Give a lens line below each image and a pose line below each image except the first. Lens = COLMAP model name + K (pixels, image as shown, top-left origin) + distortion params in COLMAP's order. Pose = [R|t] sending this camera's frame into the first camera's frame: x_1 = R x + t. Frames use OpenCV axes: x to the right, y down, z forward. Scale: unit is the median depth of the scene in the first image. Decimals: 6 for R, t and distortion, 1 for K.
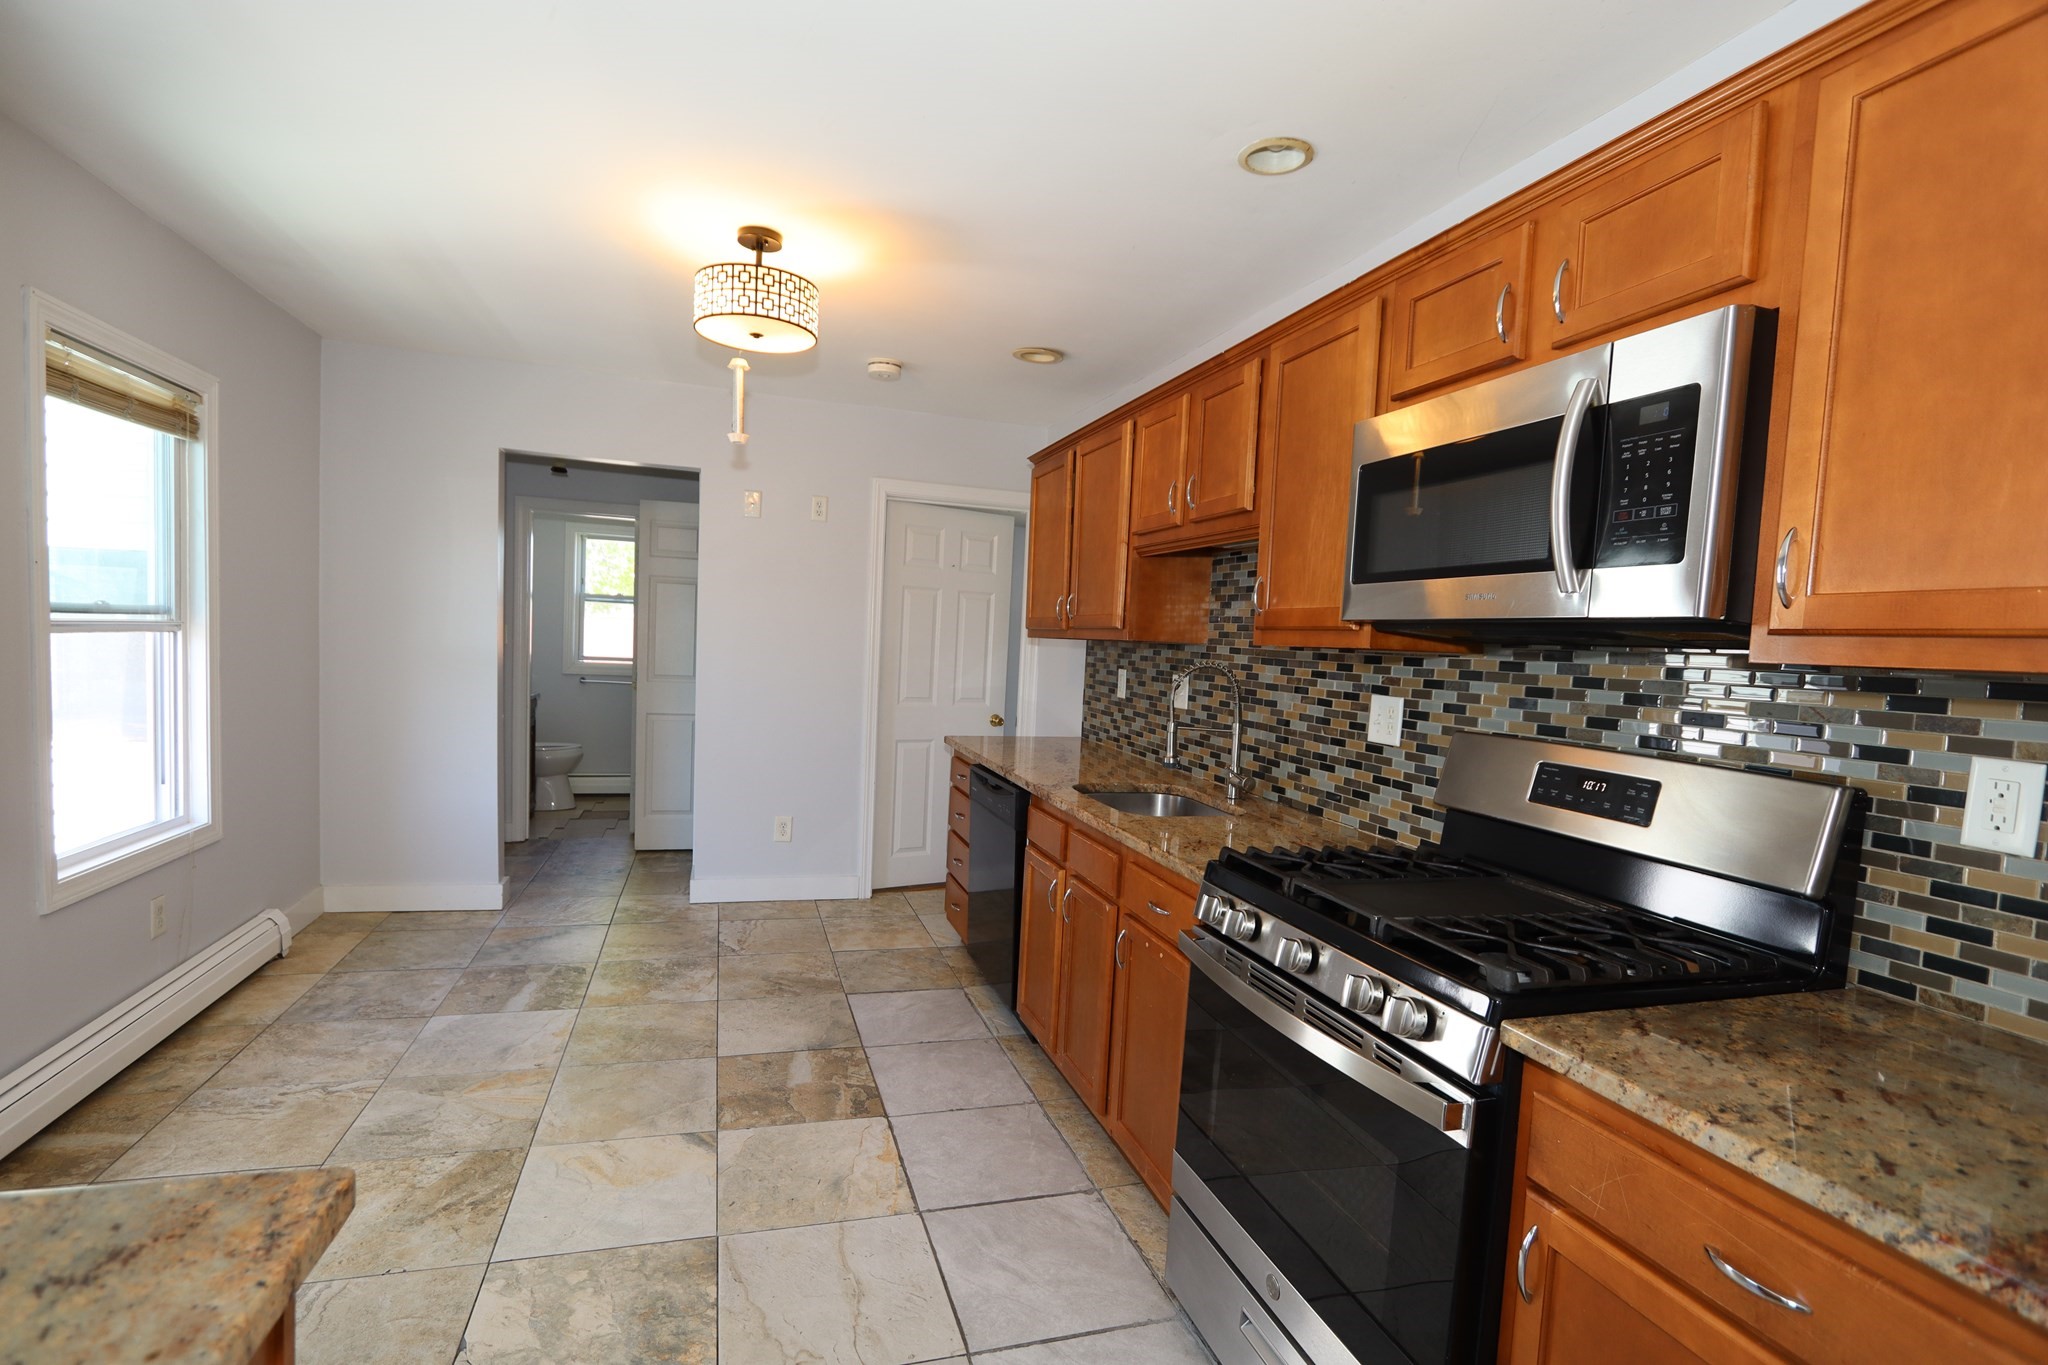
lens RADIAL K [[950.2, 0, 1007.9], [0, 950.2, 694.6], [0, 0, 1]] dist [-0.000973, 0.000365]
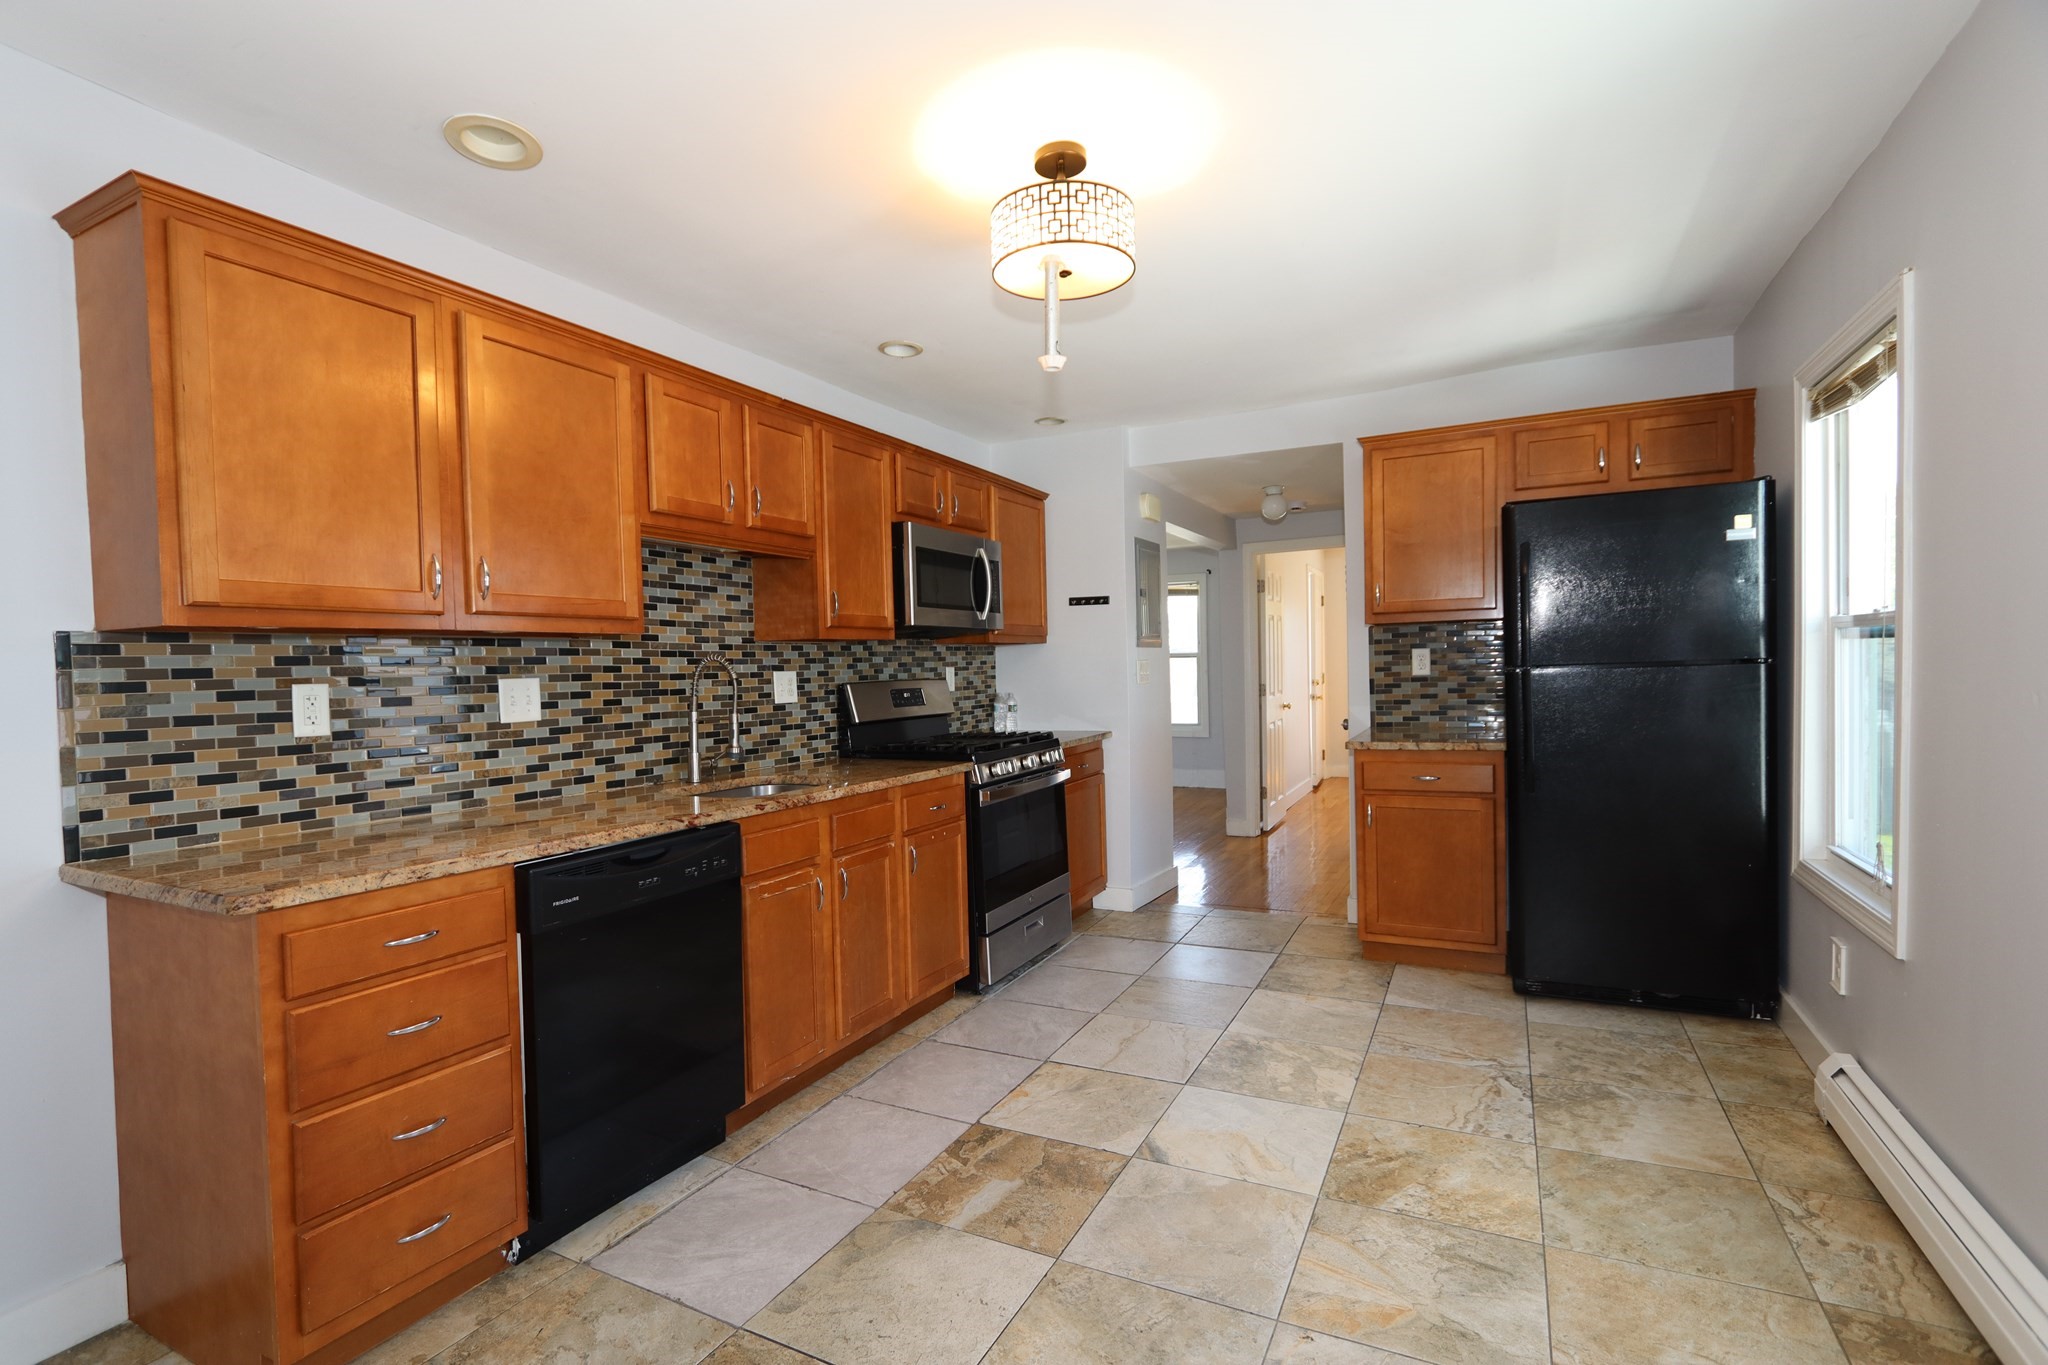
lens RADIAL K [[950.2, 0, 1007.9], [0, 950.2, 694.6], [0, 0, 1]] dist [-0.000973, 0.000365]
pose [[-0.715664, -0.048726, 0.696743, -0.854774], [0.032559, 0.994152, 0.102968, -0.099299], [-0.697685, 0.096375, -0.709892, 1.715166]]
